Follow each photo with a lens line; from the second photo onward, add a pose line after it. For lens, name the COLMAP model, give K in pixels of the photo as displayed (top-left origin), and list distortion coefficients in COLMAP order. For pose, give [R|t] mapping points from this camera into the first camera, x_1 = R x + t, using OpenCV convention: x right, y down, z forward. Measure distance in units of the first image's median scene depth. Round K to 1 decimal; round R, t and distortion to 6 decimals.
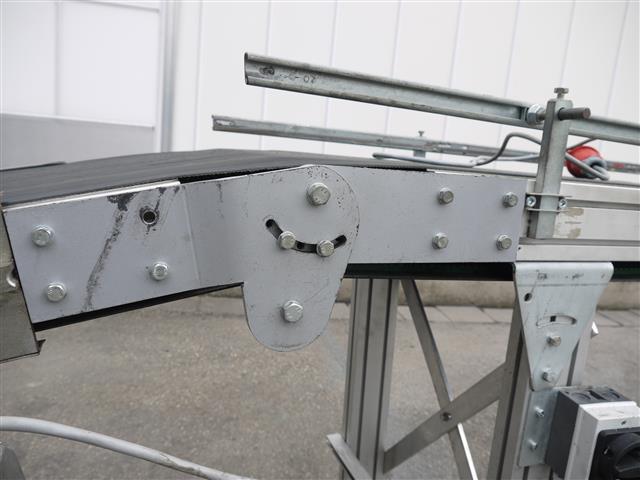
lens RADIAL K [[535.3, 0, 320.0], [0, 535.3, 240.0], [0, 0, 1]] dist [-0.015312, -0.007907]
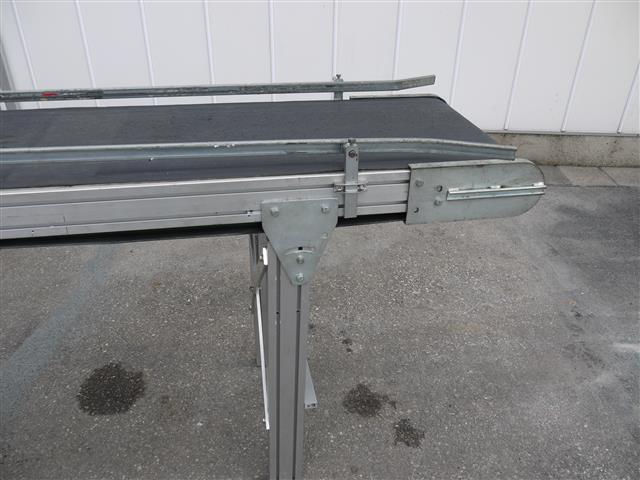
lens RADIAL K [[535.3, 0, 320.0], [0, 535.3, 240.0], [0, 0, 1]] dist [-0.015312, -0.007907]
pose [[0.976614, 0.035195, -0.212099, 0.902262], [0.039138, 0.940924, 0.336347, -0.512171], [0.211407, -0.336783, 0.917543, -1.185176]]
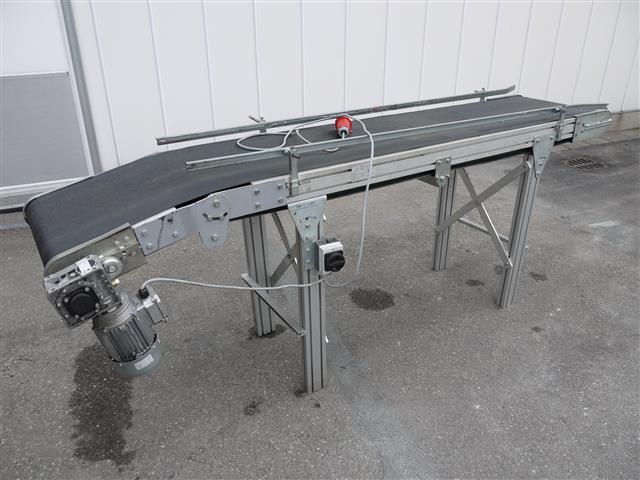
lens RADIAL K [[535.3, 0, 320.0], [0, 535.3, 240.0], [0, 0, 1]] dist [-0.015312, -0.007907]
pose [[0.975218, -0.173000, 0.137912, 0.095453], [0.128777, 0.950732, 0.282002, -0.548522], [-0.179904, -0.257254, 0.949450, -1.778521]]
